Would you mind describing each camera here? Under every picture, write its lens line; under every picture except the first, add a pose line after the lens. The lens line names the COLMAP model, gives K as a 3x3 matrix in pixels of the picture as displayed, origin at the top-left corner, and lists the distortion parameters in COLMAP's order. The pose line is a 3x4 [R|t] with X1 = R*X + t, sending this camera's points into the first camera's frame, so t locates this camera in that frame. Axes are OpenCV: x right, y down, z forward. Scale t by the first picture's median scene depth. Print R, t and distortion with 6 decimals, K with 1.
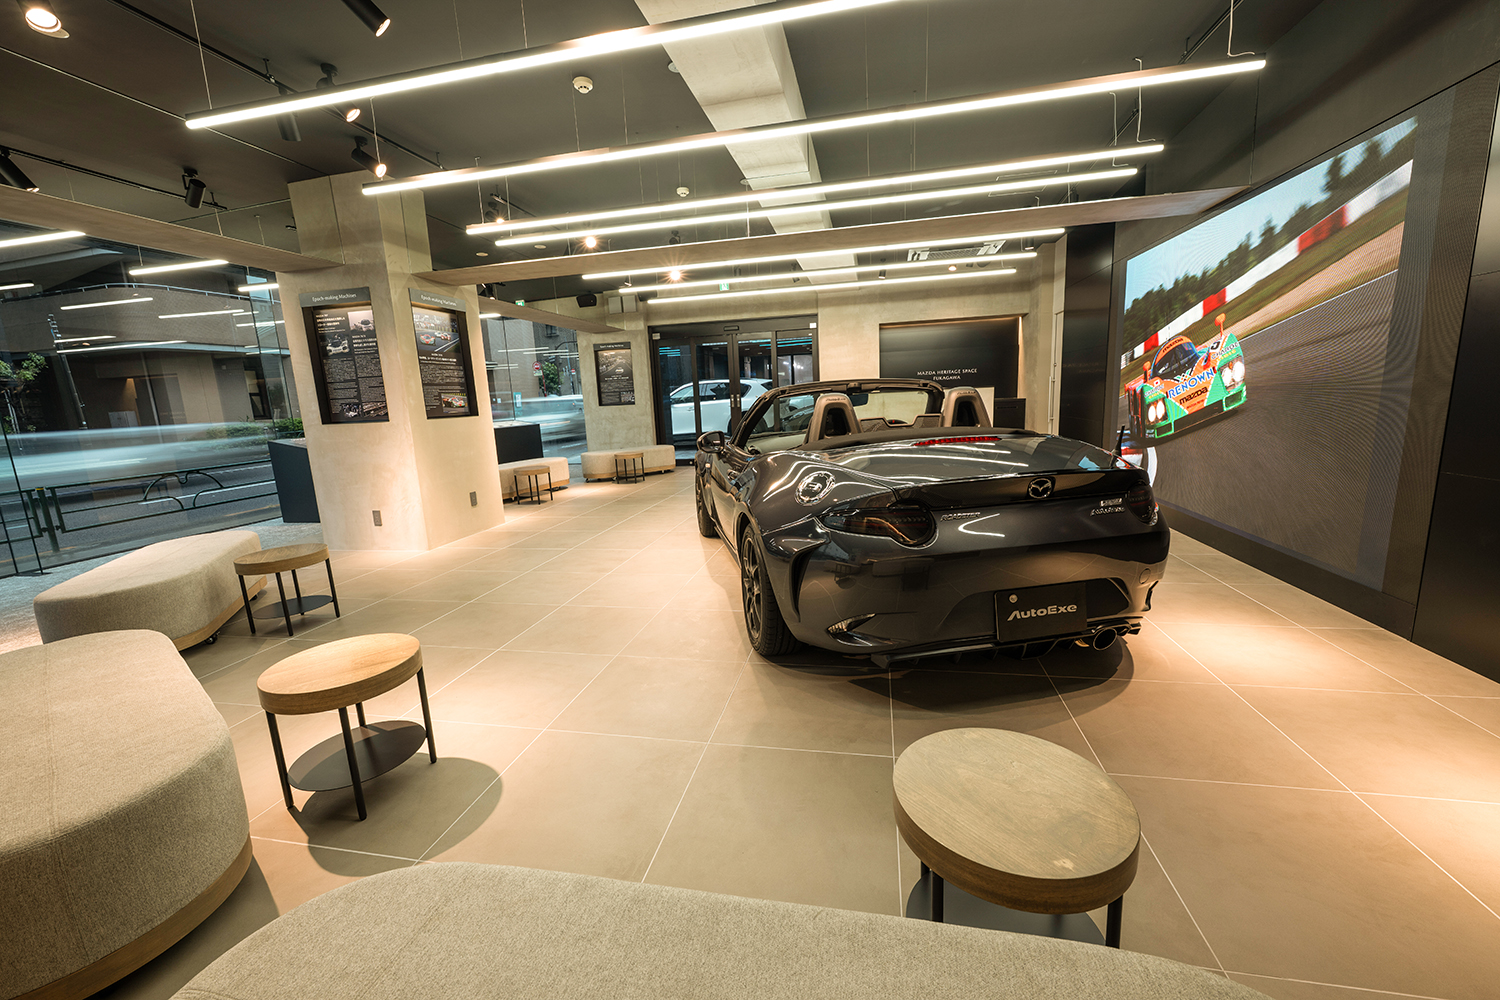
lens RADIAL K [[590.4, 0, 751.7], [0, 590.4, 500.8], [0, 0, 1]] dist [0.000177, -0.000904]
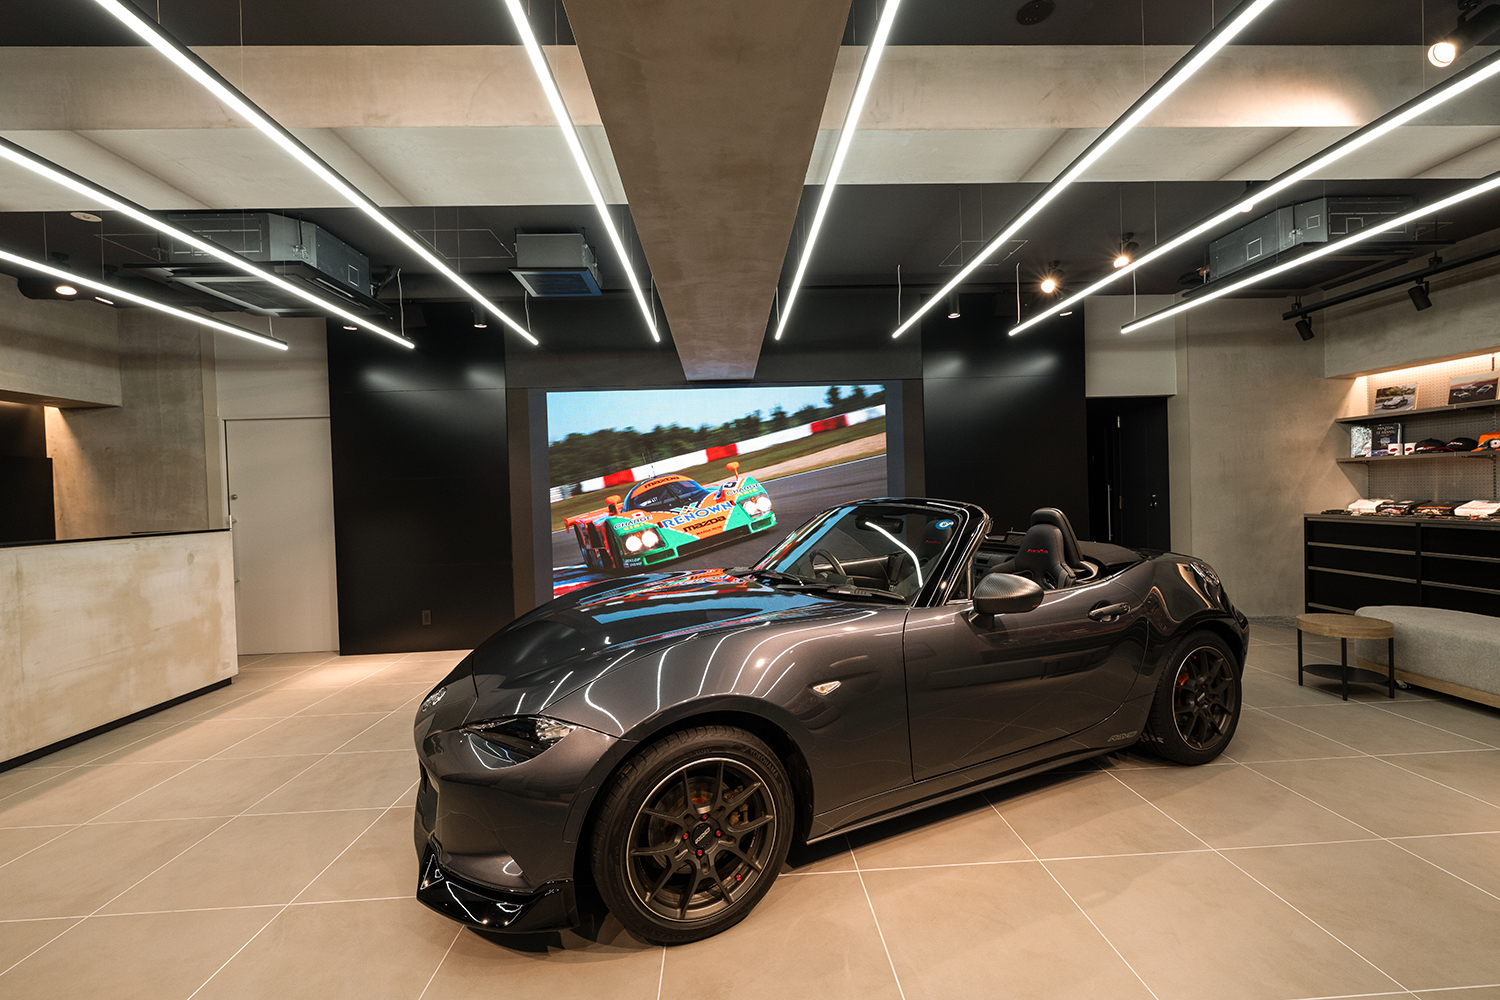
lens RADIAL K [[625.1, 0, 750.3], [0, 625.1, 501.7], [0, 0, 1]] dist [0.002135, -0.000578]
pose [[-0.242709, 0.036133, 0.969426, -0.524348], [0.214056, 0.976670, 0.017189, -0.220431], [-0.946188, 0.211684, -0.244781, 1.196480]]
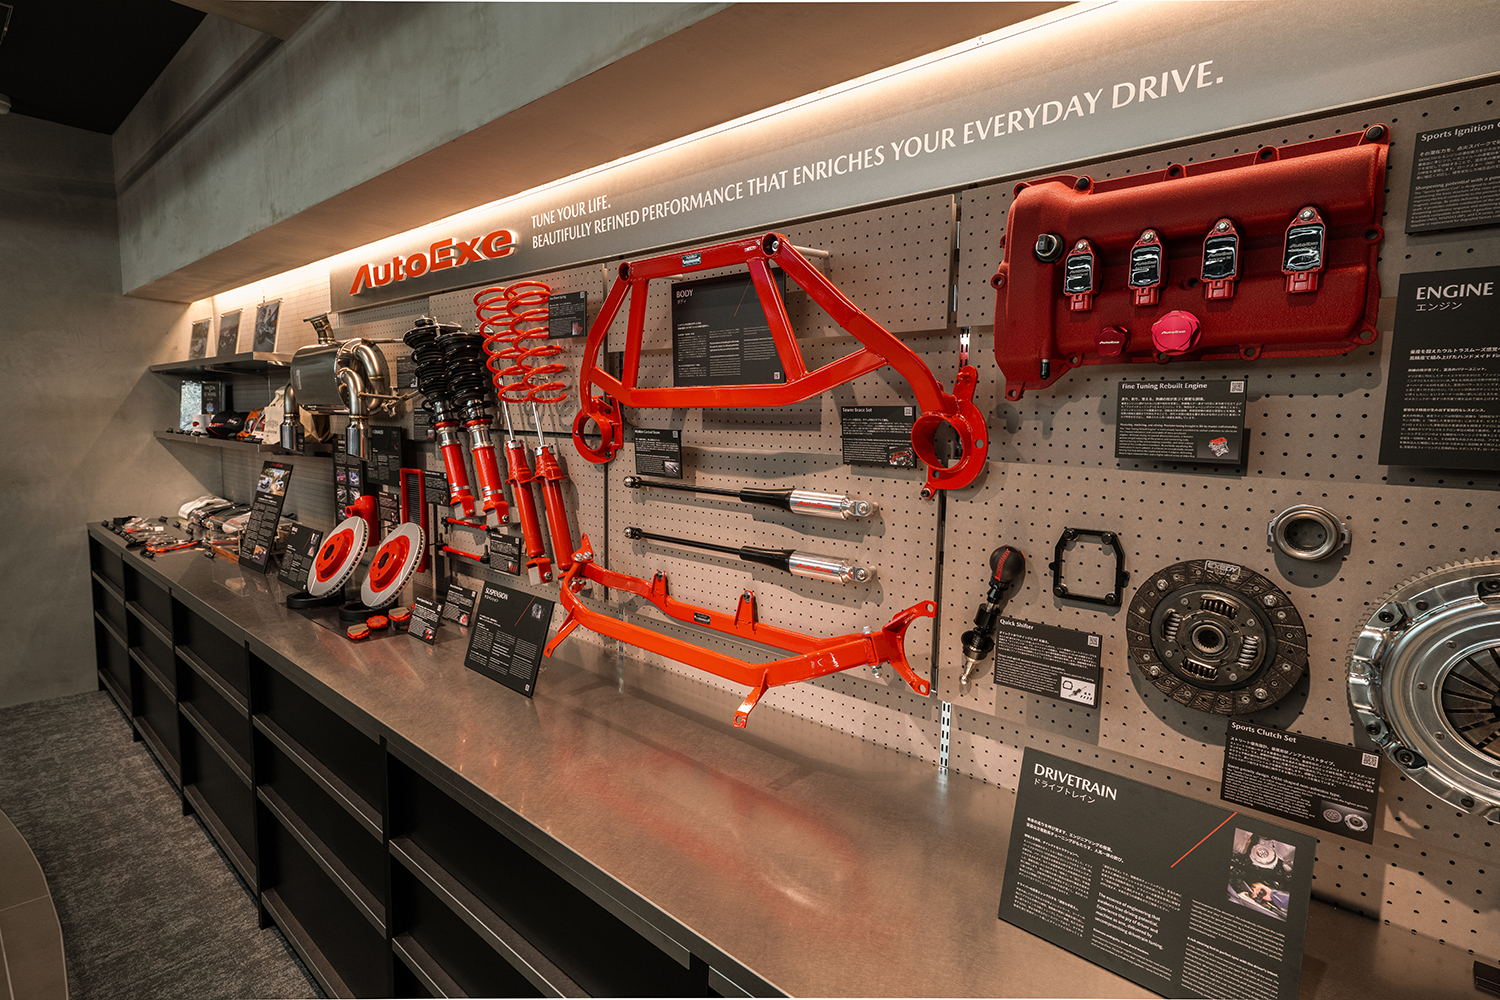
lens RADIAL K [[745.2, 0, 747.2], [0, 745.2, 505.0], [0, 0, 1]] dist [0.001473, -0.000002]
pose [[-0.868006, -0.027963, 0.495766, -0.703339], [0.109067, 0.963294, 0.245294, -0.081299], [-0.484427, 0.266988, -0.833095, 0.130078]]
